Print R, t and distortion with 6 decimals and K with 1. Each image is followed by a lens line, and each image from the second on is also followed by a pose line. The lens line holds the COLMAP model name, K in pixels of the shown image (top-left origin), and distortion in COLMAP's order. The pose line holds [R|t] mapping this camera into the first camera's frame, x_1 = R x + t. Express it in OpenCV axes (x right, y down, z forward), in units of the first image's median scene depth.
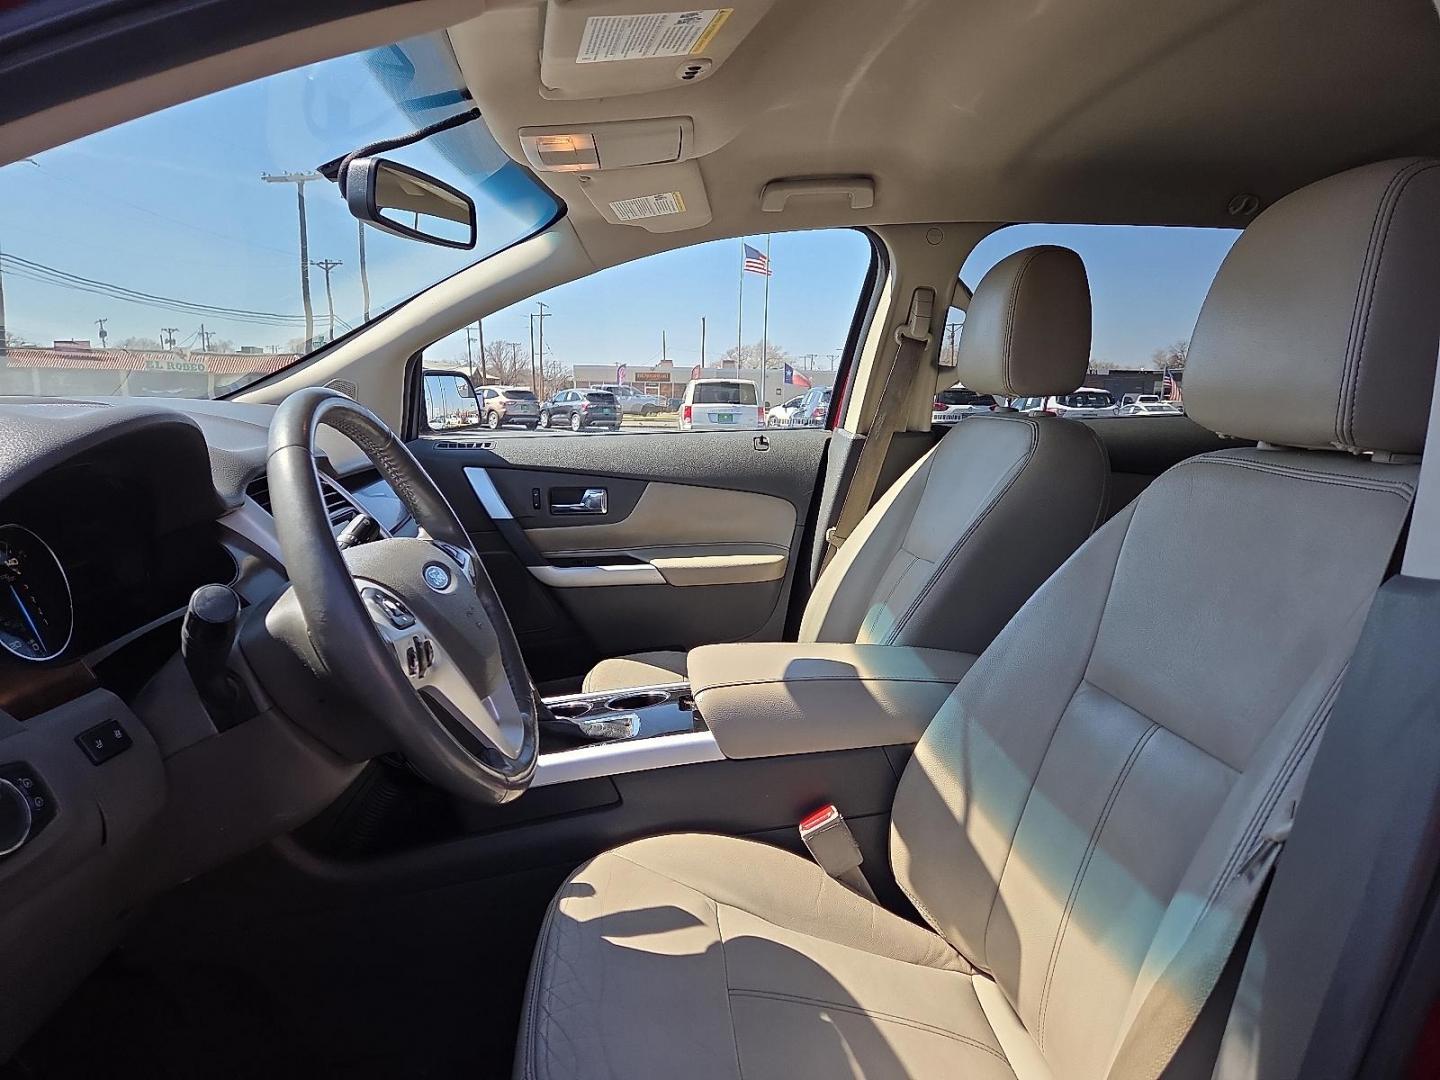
lens RADIAL K [[967.1, 0, 720.7], [0, 967.1, 546.8], [0, 0, 1]] dist [0.067700, -0.064735]
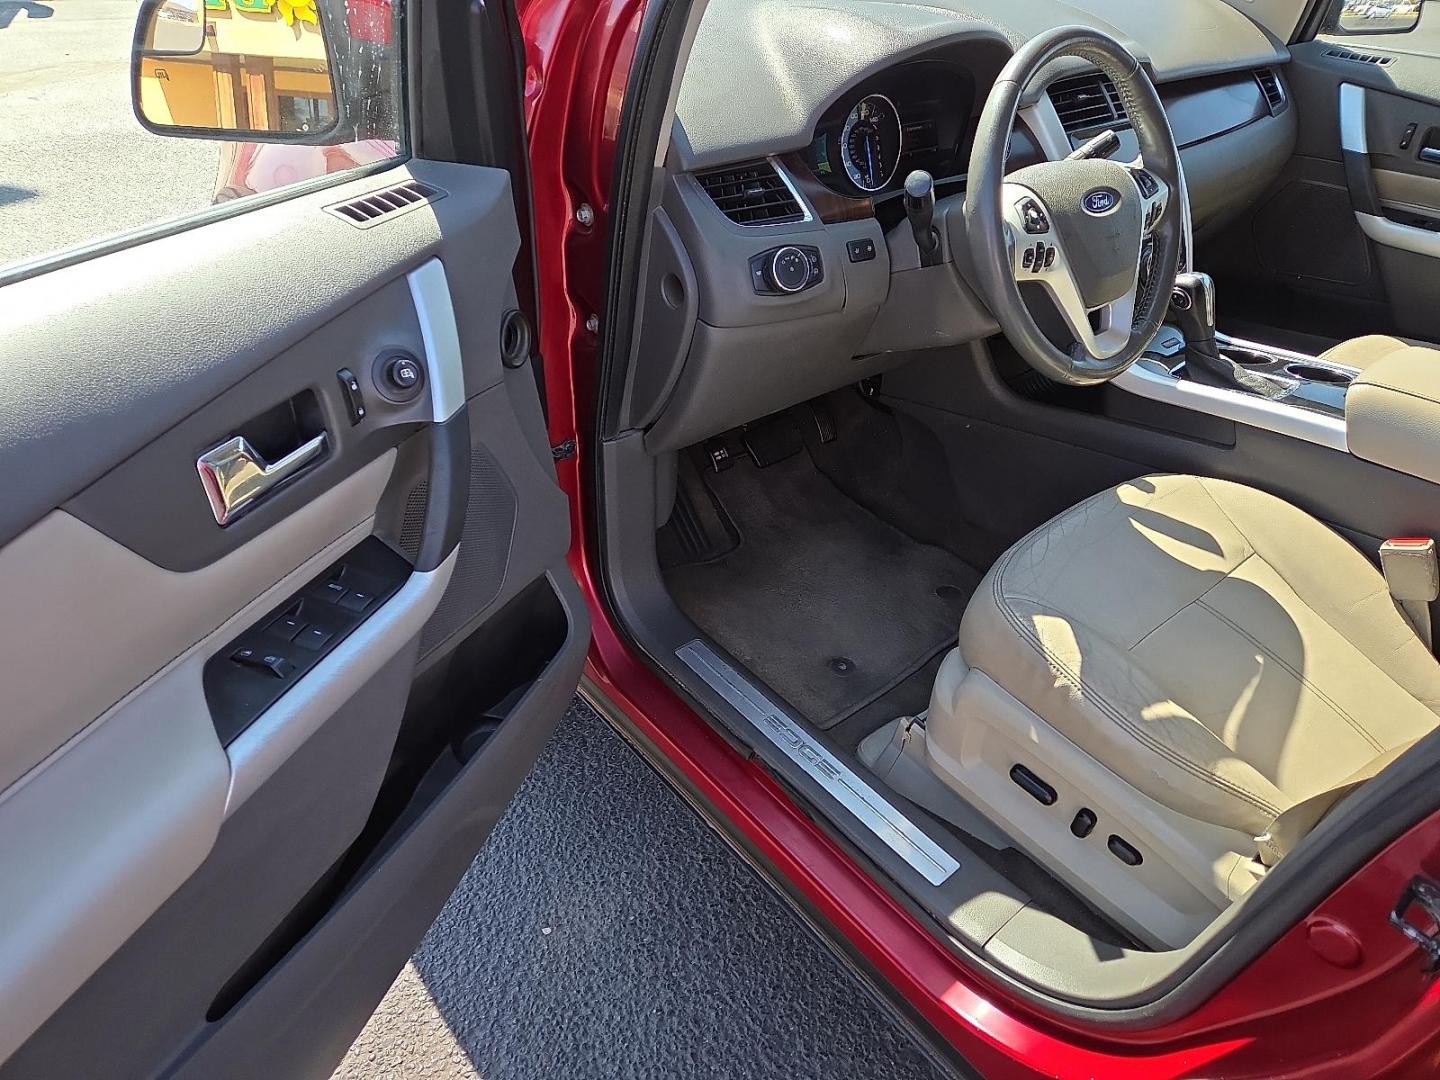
lens RADIAL K [[967.1, 0, 720.7], [0, 967.1, 546.8], [0, 0, 1]] dist [0.067700, -0.064735]
pose [[0.607161, 0.489952, -0.625542, 0.371238], [-0.190863, 0.854143, 0.483748, -0.093283], [0.771315, -0.174319, 0.612116, -0.222481]]
